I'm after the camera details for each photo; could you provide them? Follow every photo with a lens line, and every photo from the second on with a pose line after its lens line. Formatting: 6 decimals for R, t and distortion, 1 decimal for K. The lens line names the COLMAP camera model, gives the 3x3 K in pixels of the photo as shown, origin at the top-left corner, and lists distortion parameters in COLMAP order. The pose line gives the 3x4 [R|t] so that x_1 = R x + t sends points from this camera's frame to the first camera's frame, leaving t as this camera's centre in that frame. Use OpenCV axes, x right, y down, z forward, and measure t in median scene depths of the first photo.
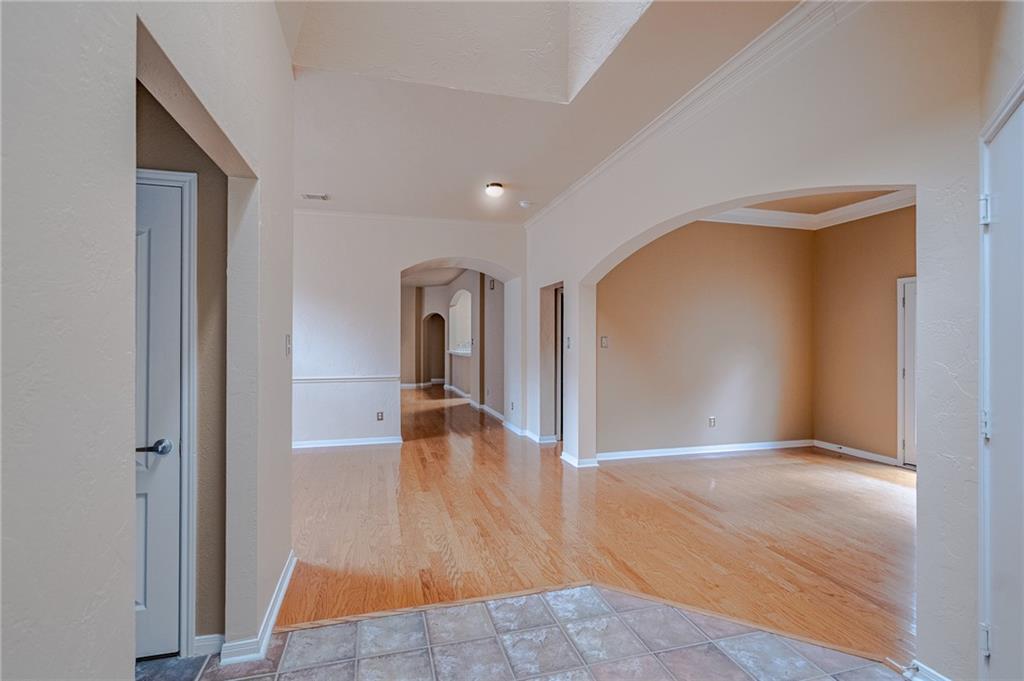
lens RADIAL K [[474.3, 0, 519.0], [0, 474.3, 341.1], [0, 0, 1]] dist [-0.002654, 0.001225]
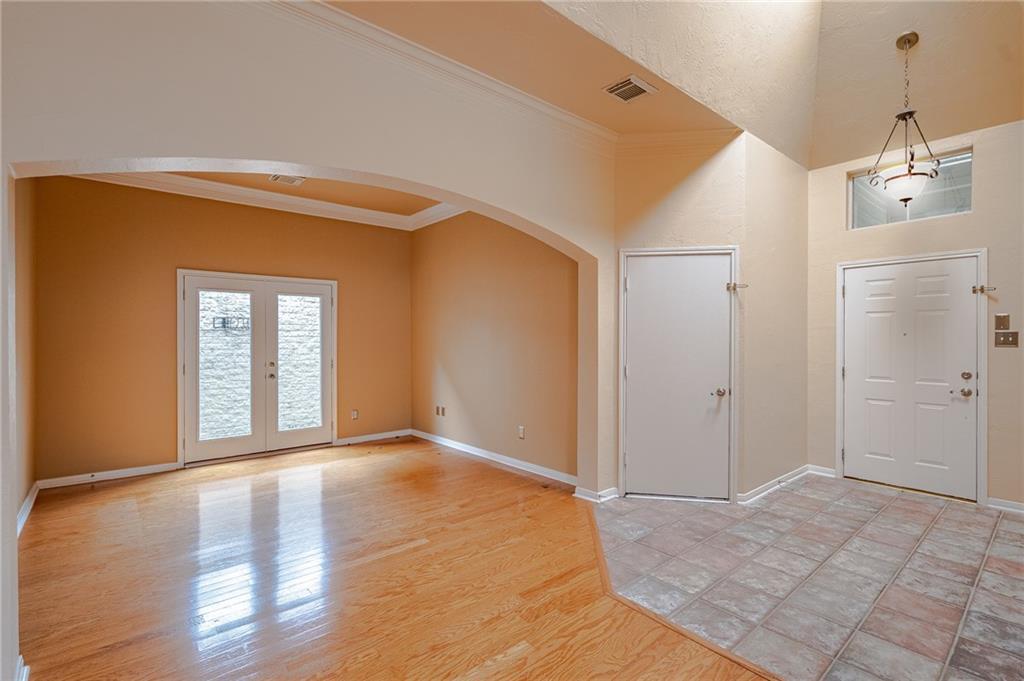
lens RADIAL K [[474.3, 0, 501.6], [0, 474.3, 338.8], [0, 0, 1]] dist [-0.002654, 0.001225]
pose [[-0.398726, -0.003465, 0.917064, -0.510514], [-0.002237, 0.999994, 0.002805, 0.002972], [-0.917067, -0.000933, -0.398731, 1.288852]]
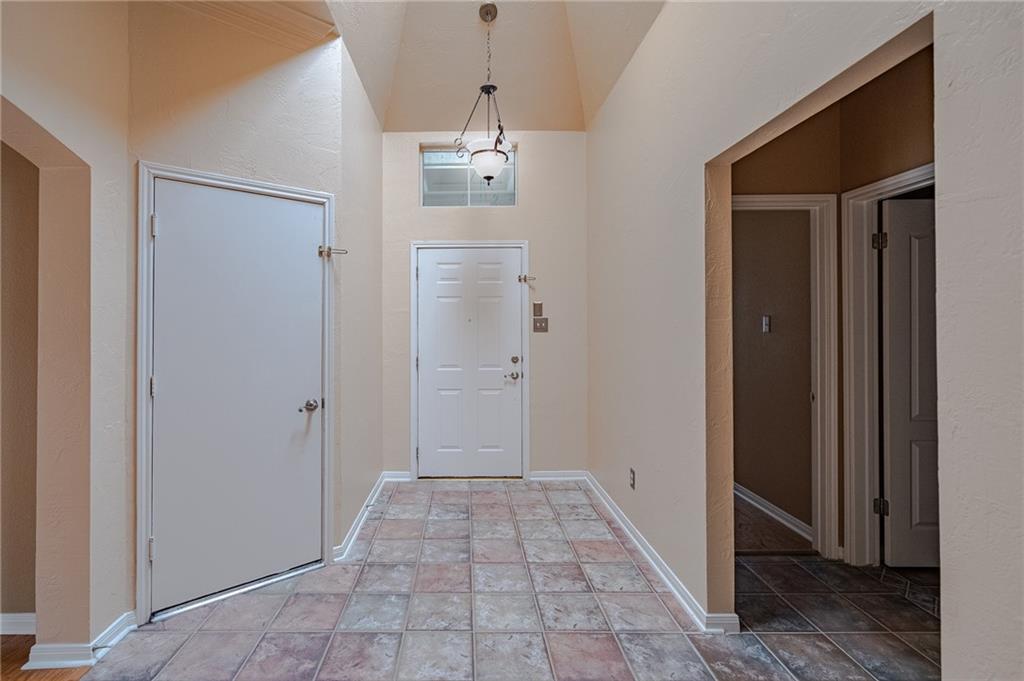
lens RADIAL K [[498.6, 0, 463.8], [0, 498.6, 319.8], [0, 0, 1]] dist [-0.001423, 0.000468]
pose [[-0.958843, 0.005542, 0.283882, -0.131842], [0.003176, 0.999956, -0.008794, 0.001810], [-0.283919, -0.007531, -0.958819, 1.051404]]
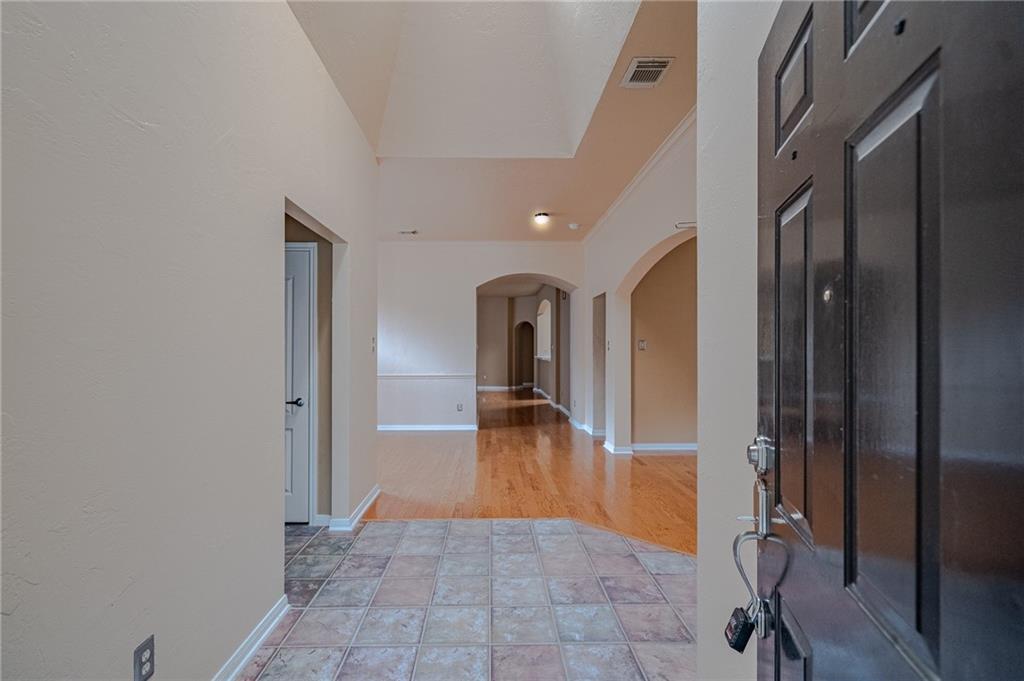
lens RADIAL K [[474.3, 0, 497.7], [0, 474.3, 351.4], [0, 0, 1]] dist [-0.002654, 0.001225]
pose [[0.964120, 0.001201, -0.265466, 0.253502], [0.000080, 0.999988, 0.004816, 0.018543], [0.265468, -0.004664, 0.964108, -0.299503]]
